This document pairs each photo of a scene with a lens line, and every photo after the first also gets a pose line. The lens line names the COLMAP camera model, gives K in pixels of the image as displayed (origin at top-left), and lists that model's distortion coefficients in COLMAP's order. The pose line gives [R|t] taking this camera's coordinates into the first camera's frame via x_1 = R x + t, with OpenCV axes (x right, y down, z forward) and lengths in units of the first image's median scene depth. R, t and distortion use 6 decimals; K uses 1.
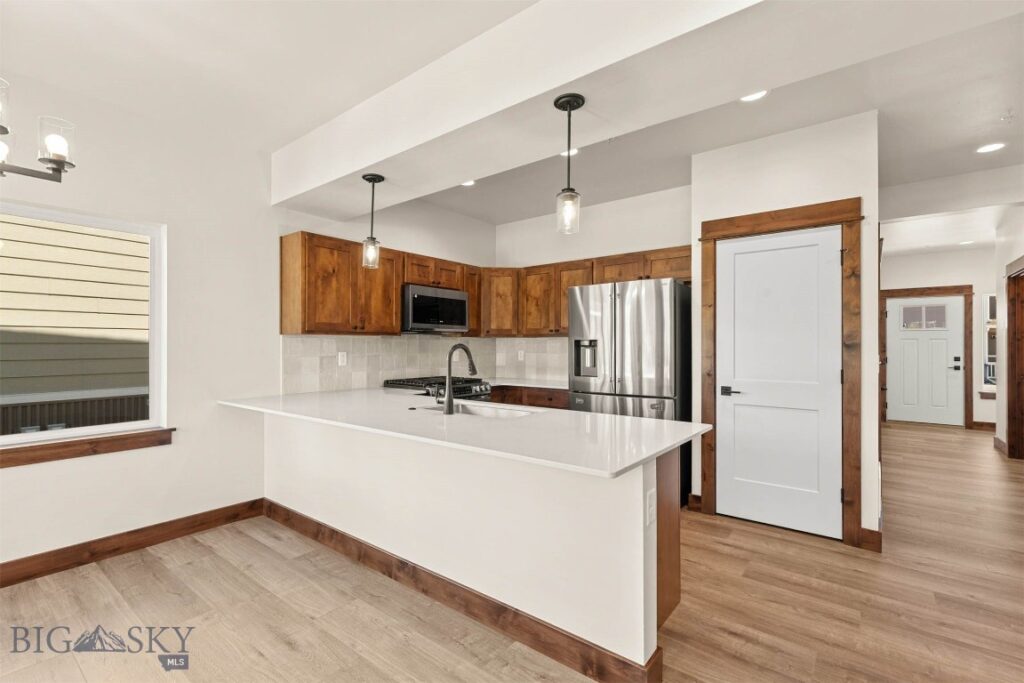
lens RADIAL K [[455.4, 0, 513.1], [0, 455.4, 344.0], [0, 0, 1]] dist [0.007455, 0.000237]
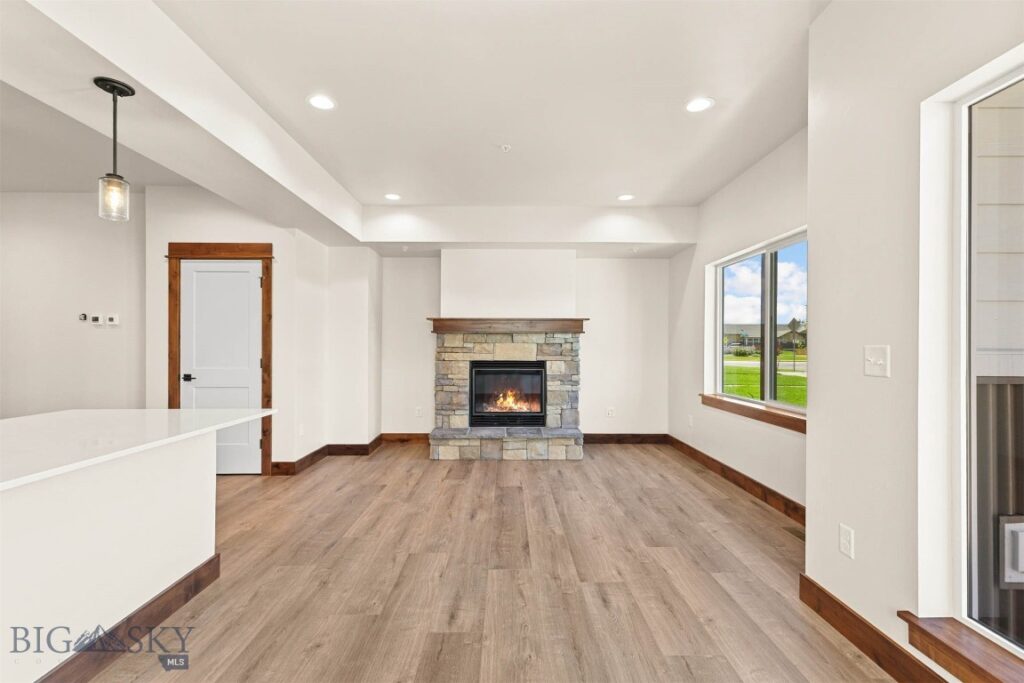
lens RADIAL K [[464.5, 0, 510.5], [0, 464.5, 347.2], [0, 0, 1]] dist [0.004841, 0.000636]
pose [[-0.623353, -0.001571, 0.781939, -0.688957], [-0.004402, 0.999989, -0.001500, 0.015459], [-0.781928, -0.004378, -0.623353, 0.552733]]
